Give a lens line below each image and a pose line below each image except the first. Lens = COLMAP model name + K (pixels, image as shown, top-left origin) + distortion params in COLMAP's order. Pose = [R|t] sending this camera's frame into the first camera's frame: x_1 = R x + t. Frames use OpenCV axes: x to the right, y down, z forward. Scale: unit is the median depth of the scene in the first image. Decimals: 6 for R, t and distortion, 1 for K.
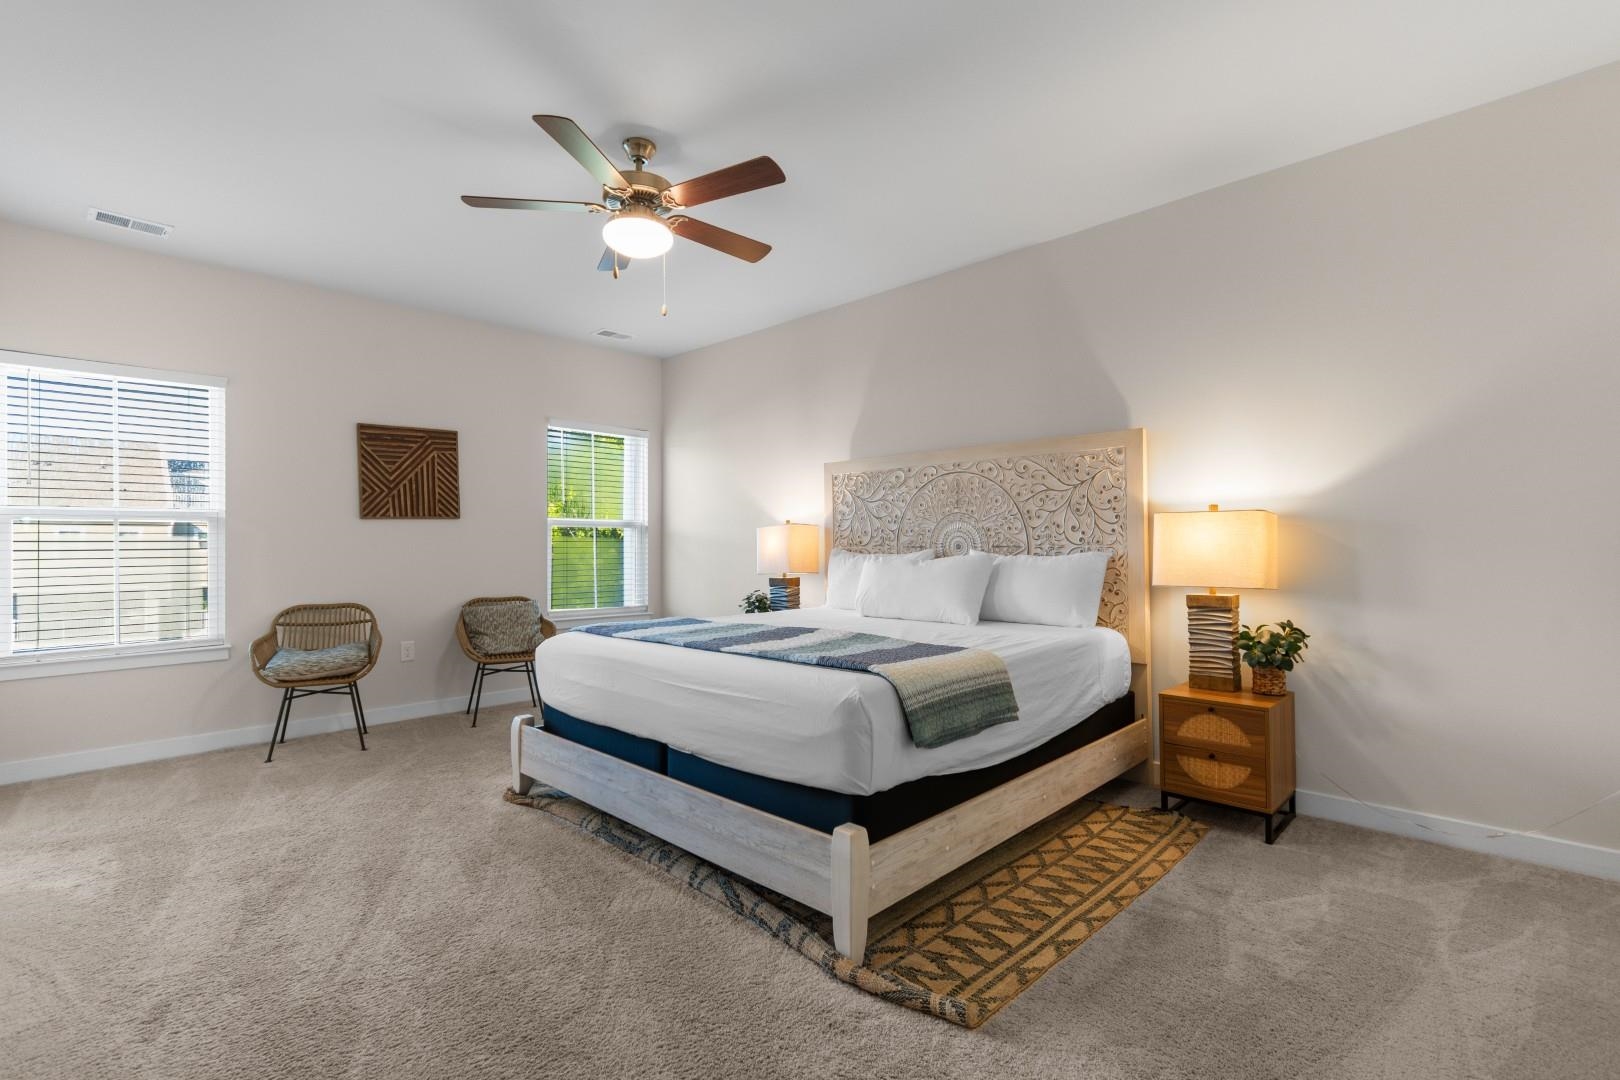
lens RADIAL K [[738.4, 0, 810.0], [0, 738.4, 540.0], [0, 0, 1]] dist [0.002217, 0.000433]
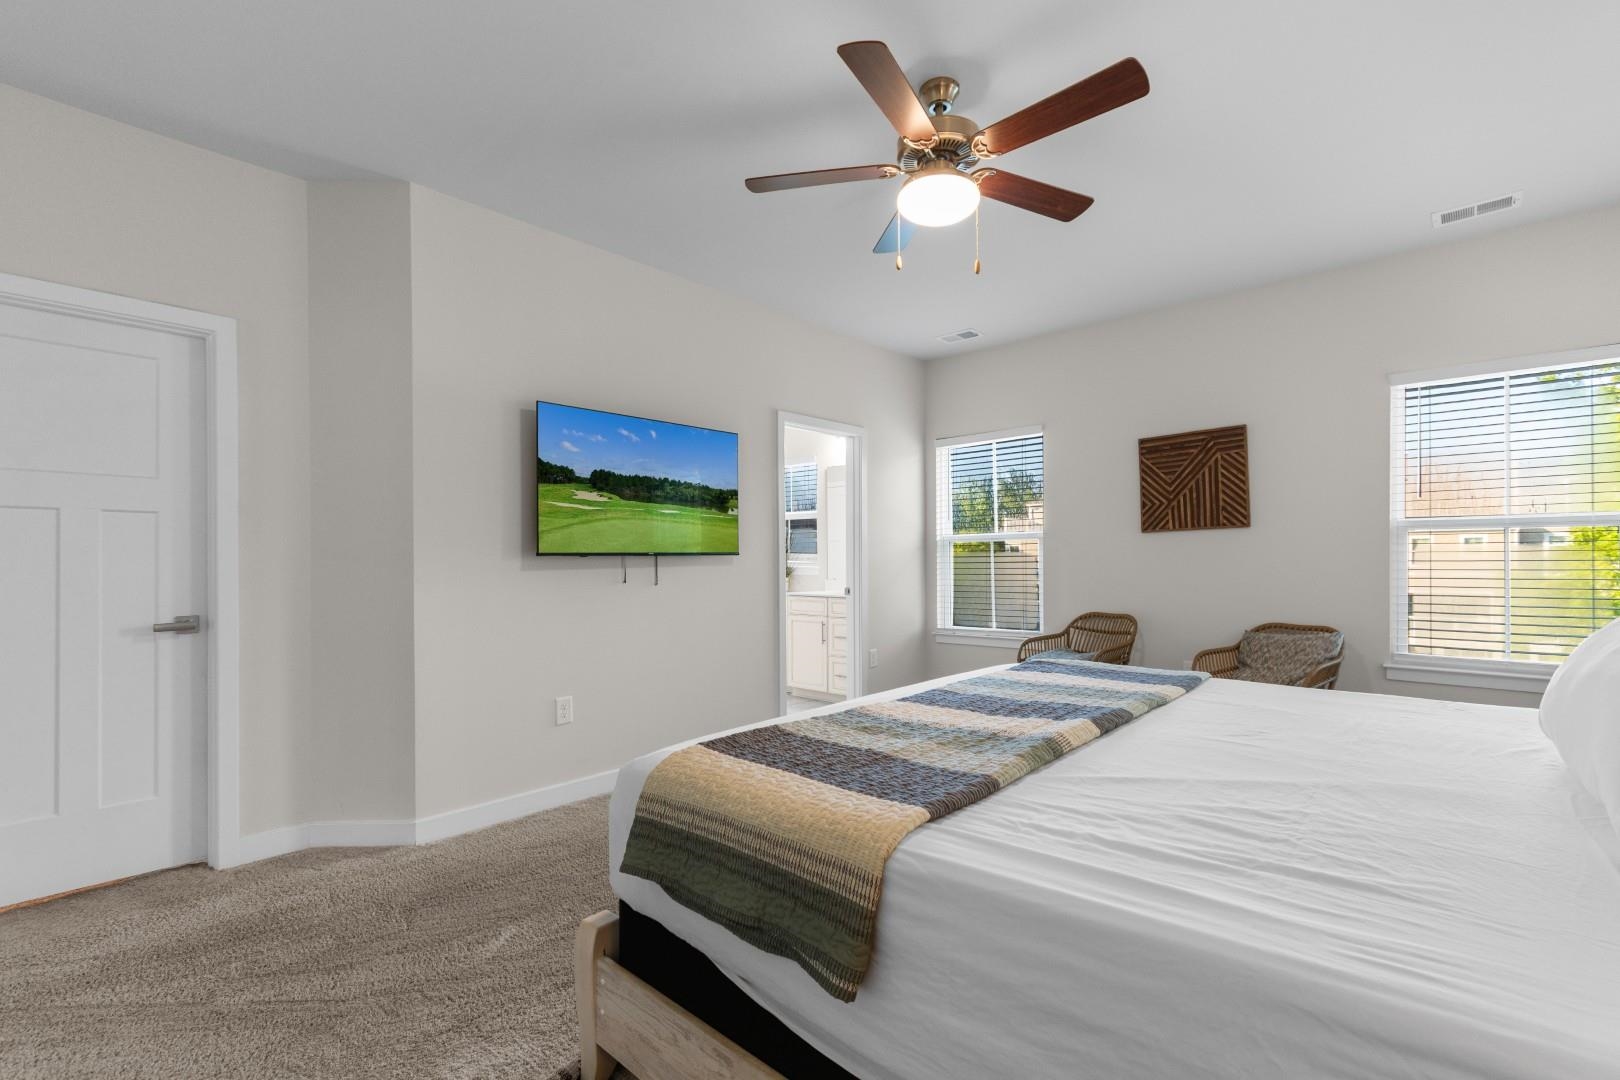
lens RADIAL K [[717.3, 0, 819.0], [0, 717.3, 544.1], [0, 0, 1]] dist [0.000952, 0.000653]
pose [[0.026982, -0.017323, -0.999486, 0.349620], [0.012565, 0.999777, -0.016988, -0.001496], [0.999557, -0.012100, 0.027193, 0.502263]]
